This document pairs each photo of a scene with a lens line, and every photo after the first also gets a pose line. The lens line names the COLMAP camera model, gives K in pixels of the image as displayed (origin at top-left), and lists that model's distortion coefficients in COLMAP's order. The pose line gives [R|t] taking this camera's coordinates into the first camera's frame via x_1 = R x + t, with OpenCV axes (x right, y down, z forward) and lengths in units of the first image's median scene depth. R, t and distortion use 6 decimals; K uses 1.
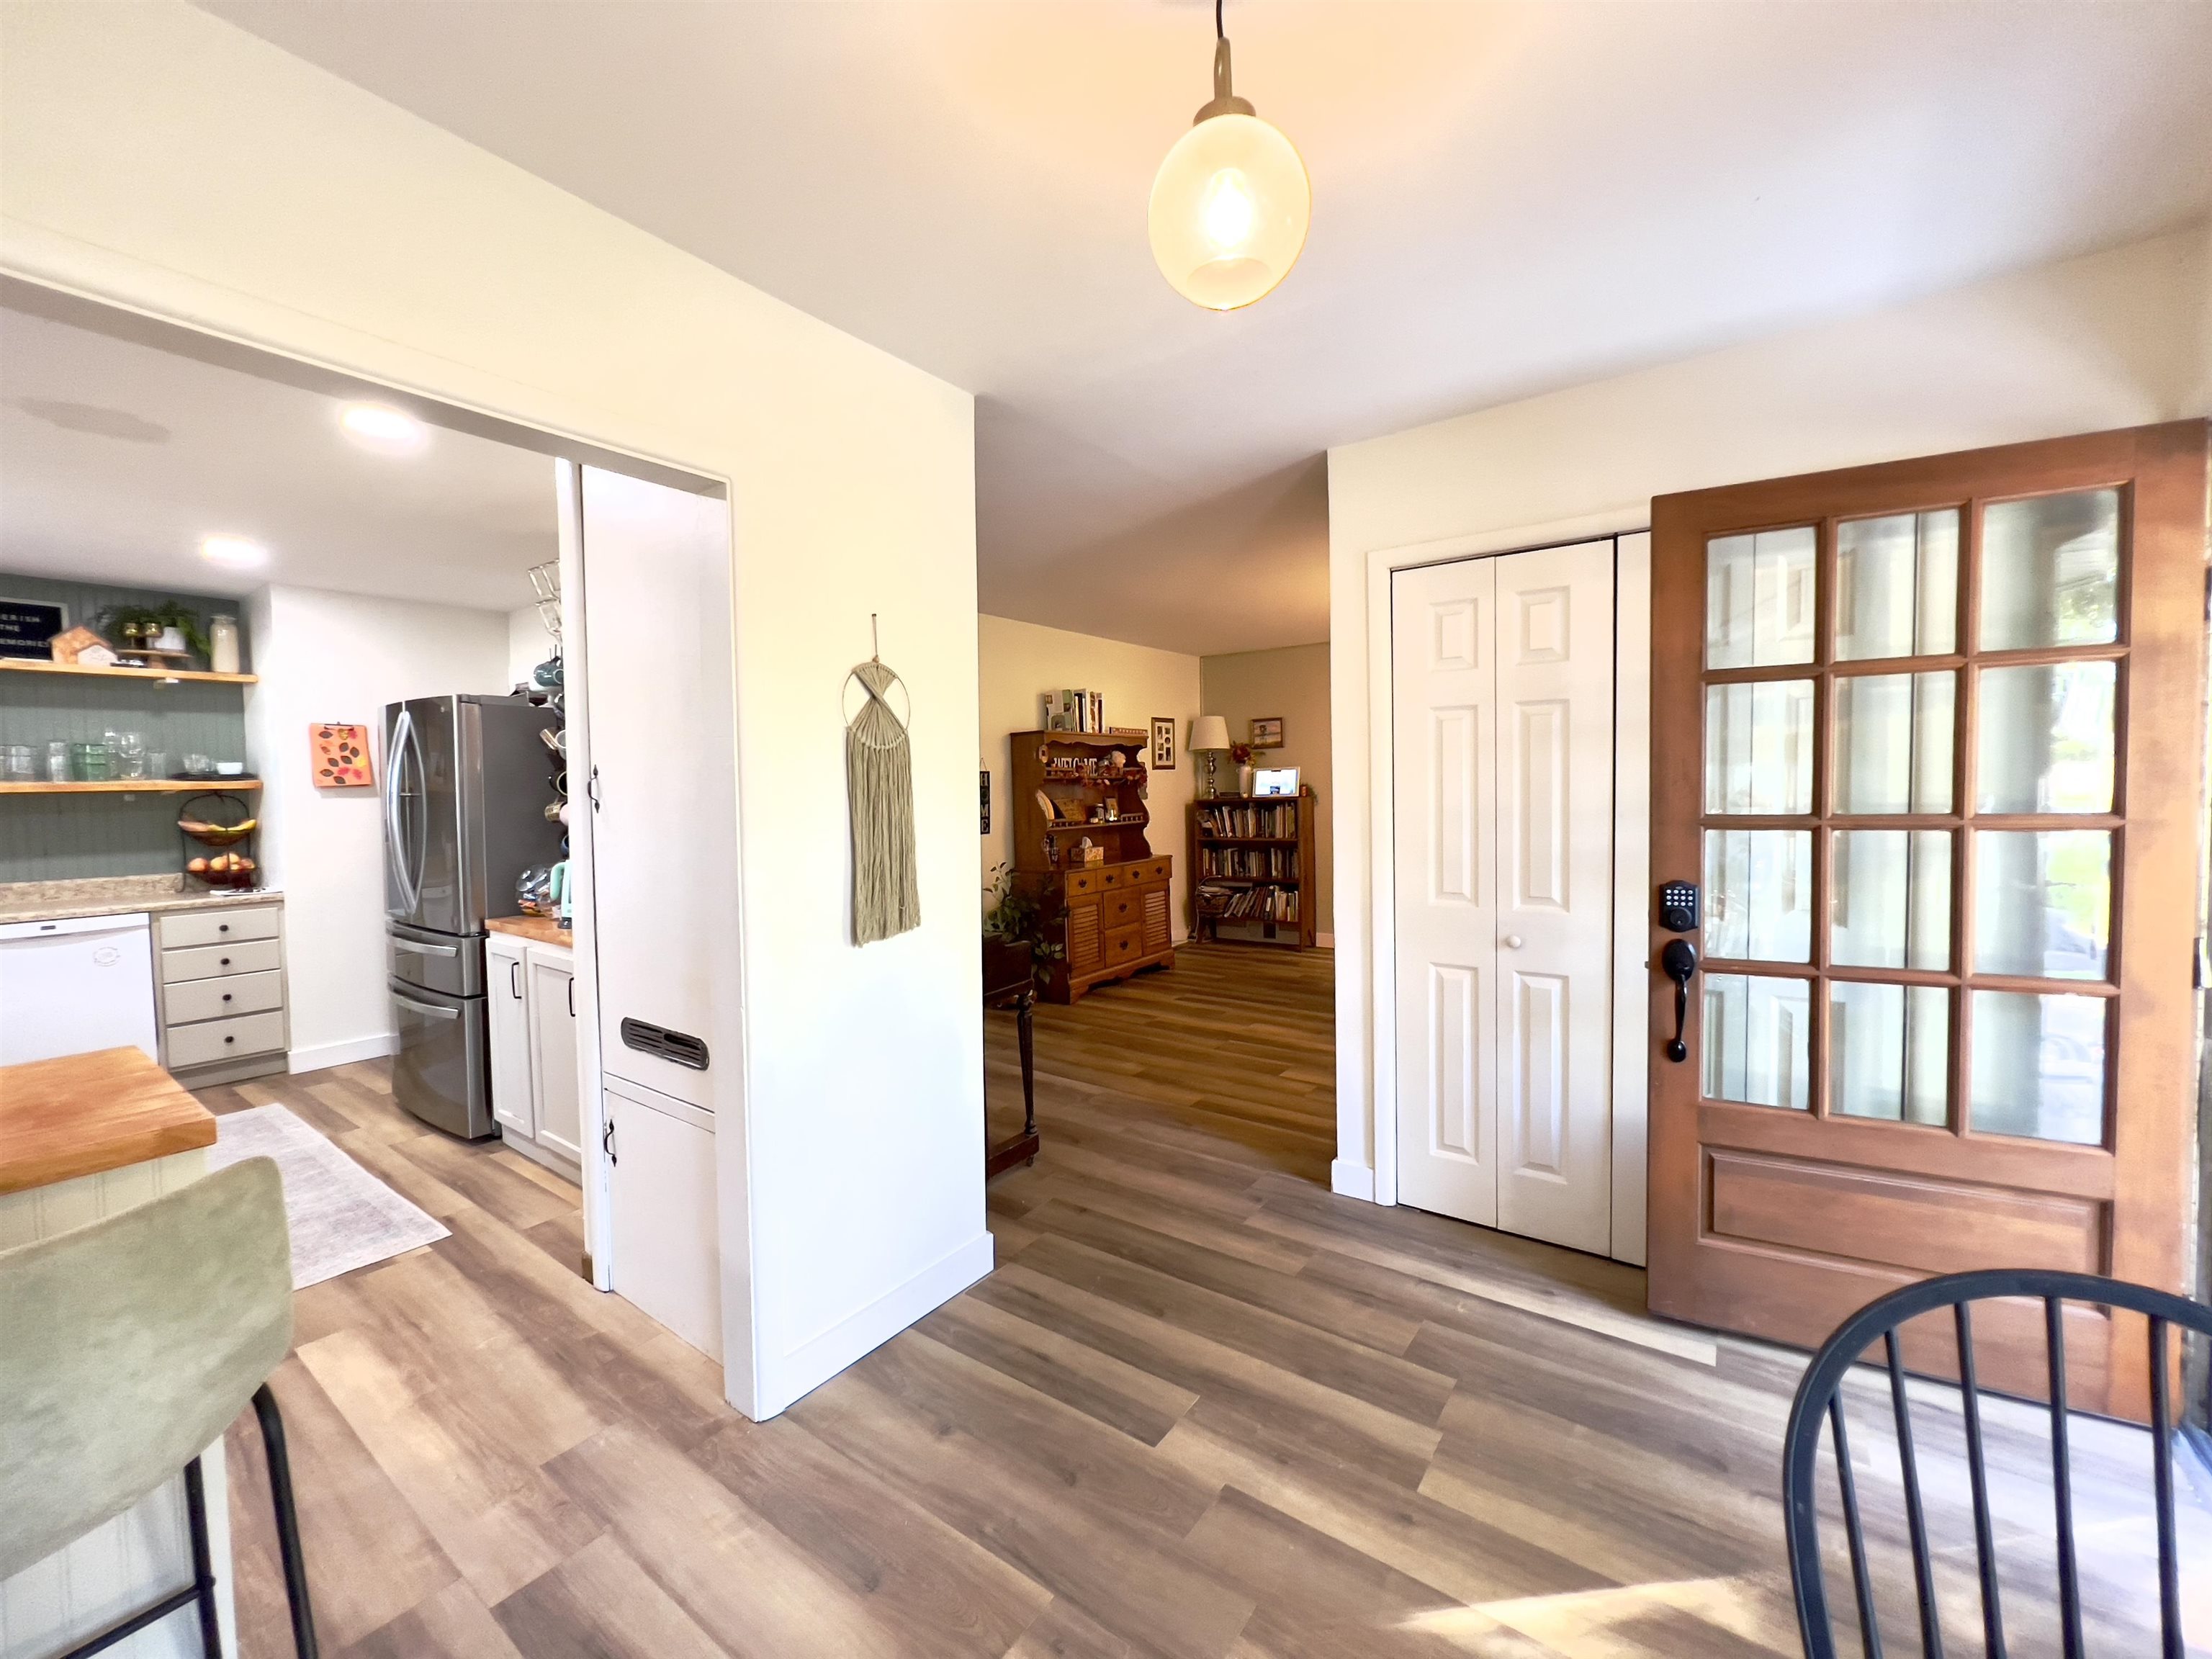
lens RADIAL K [[881.0, 0, 1098.8], [0, 881.0, 823.3], [0, 0, 1]] dist [-0.001537, 0.000376]
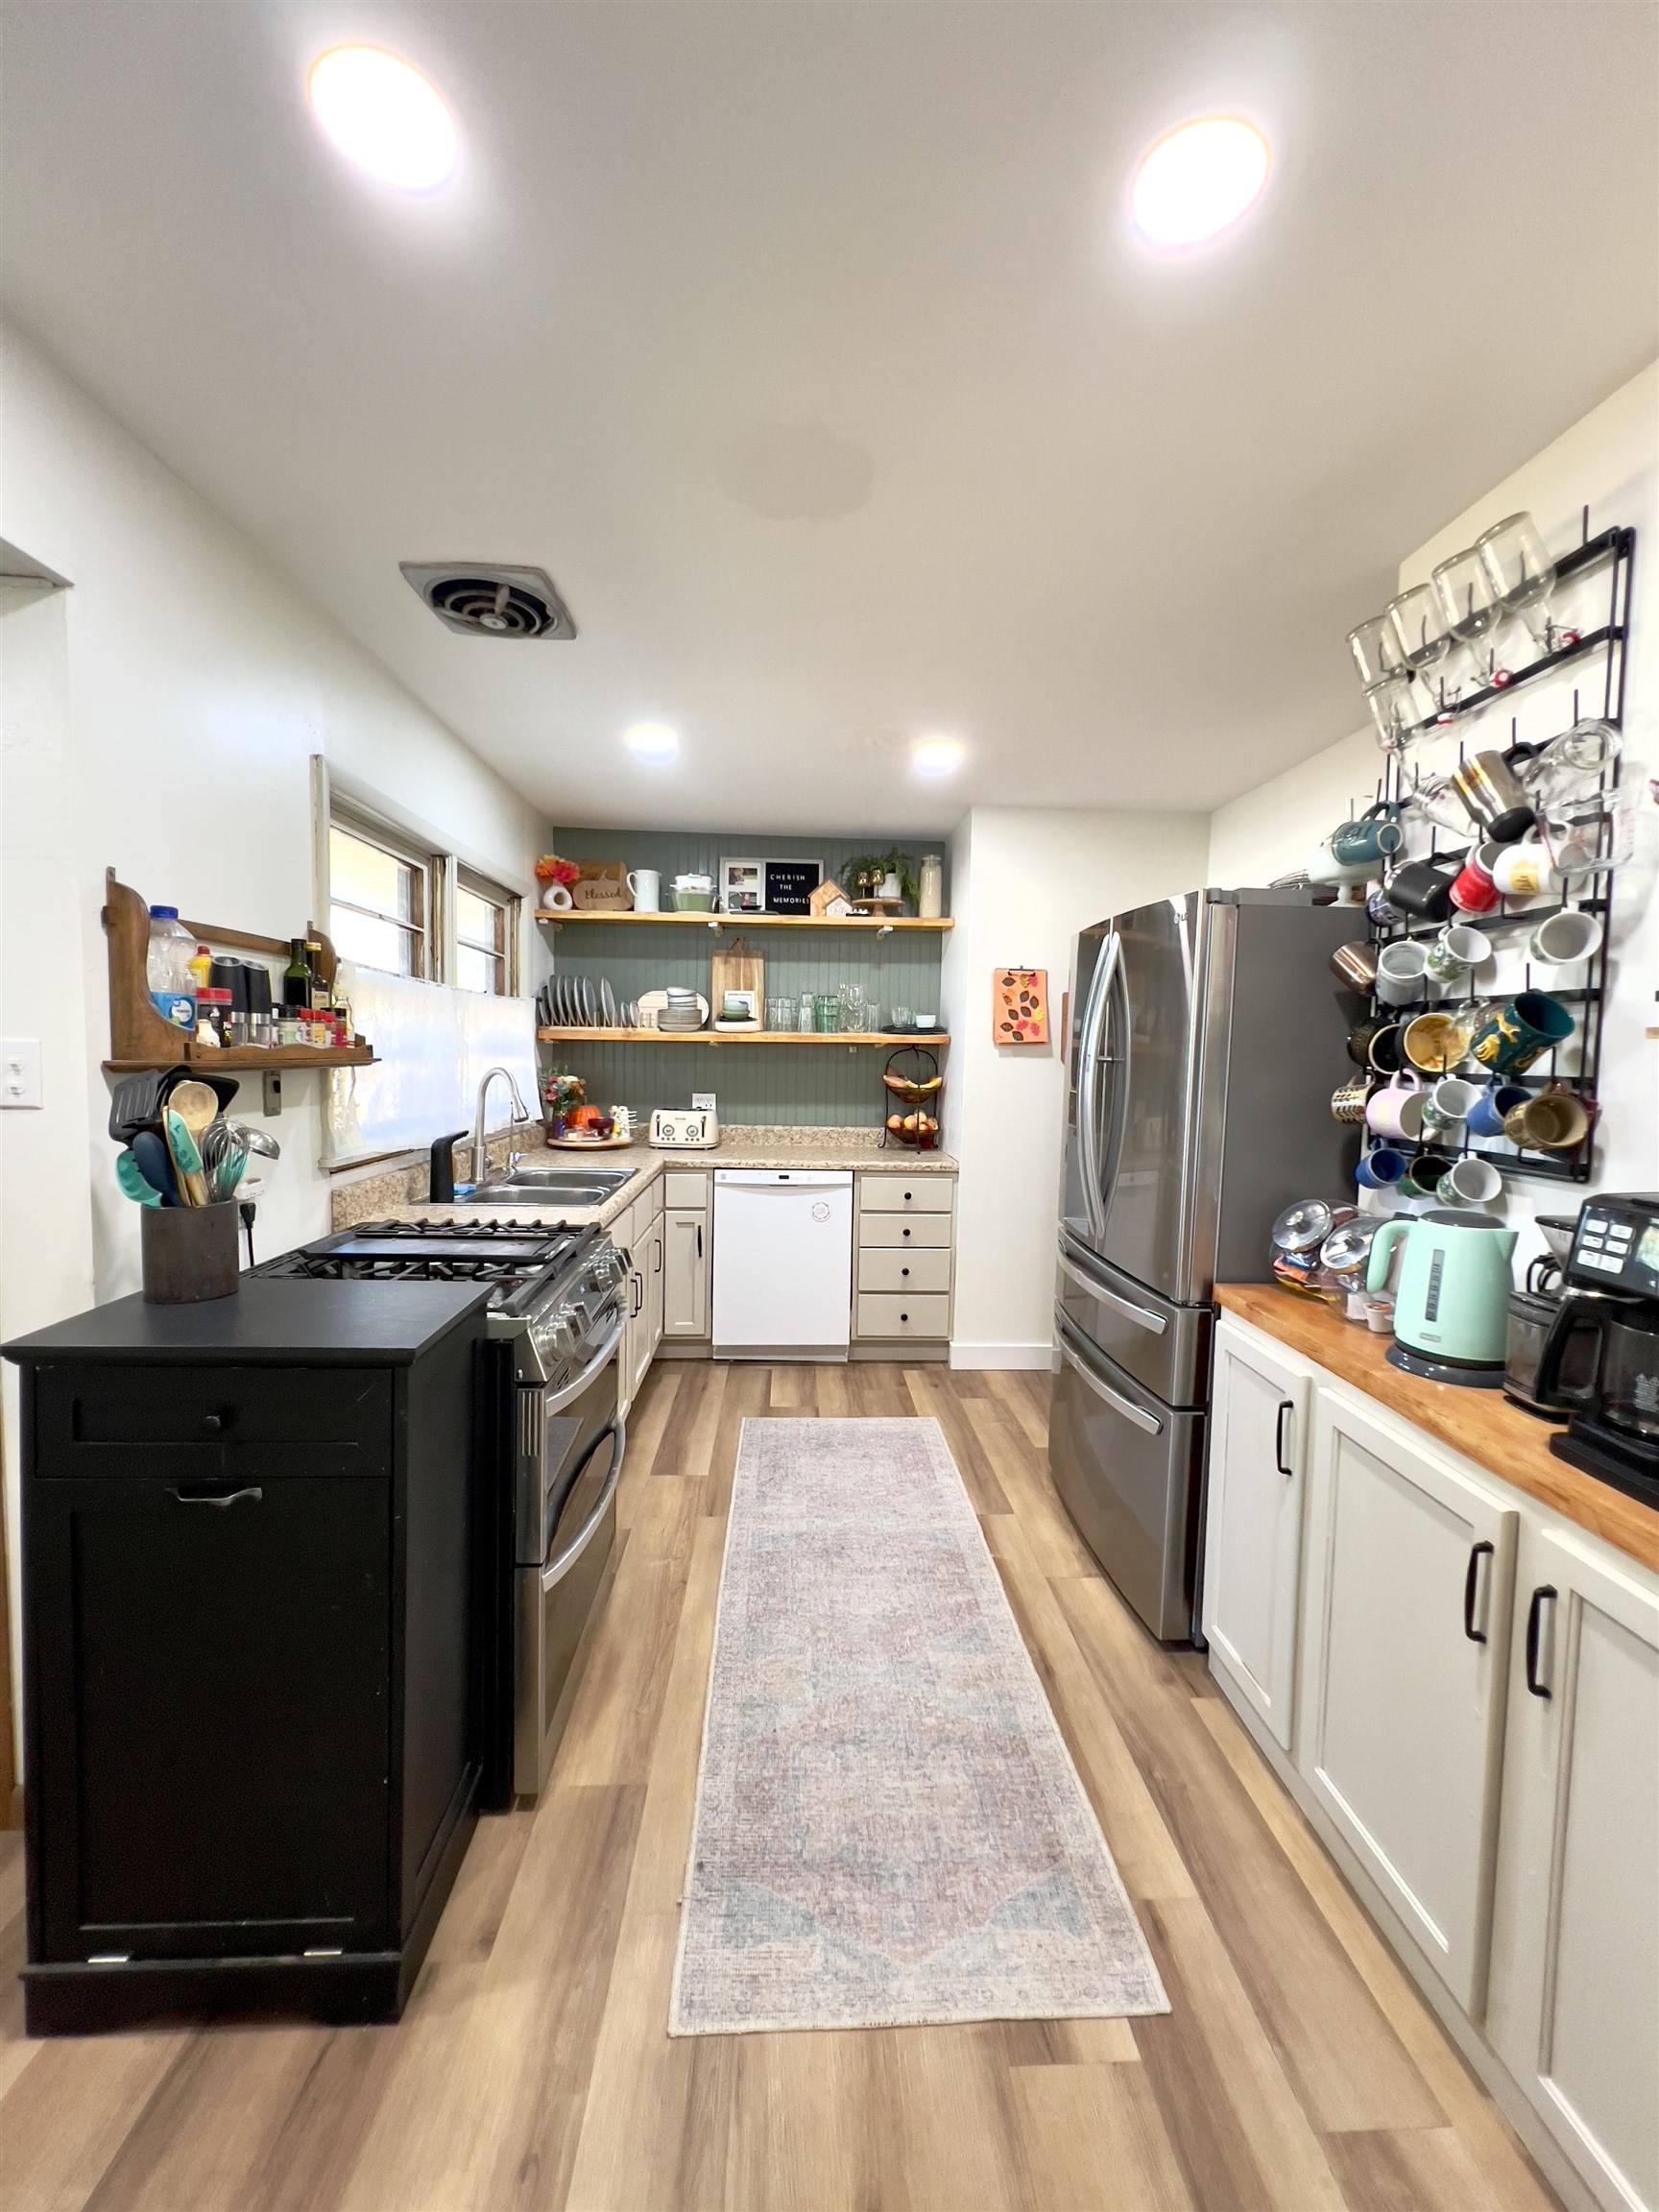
lens RADIAL K [[884.0, 0, 828.2], [0, 884.0, 1101.9], [0, 0, 1]] dist [-0.000814, 0.000196]
pose [[0.620590, 0.075818, -0.780461, -0.333256], [-0.062282, 0.996936, 0.047323, -0.016202], [0.781658, 0.019240, 0.623411, 0.357567]]
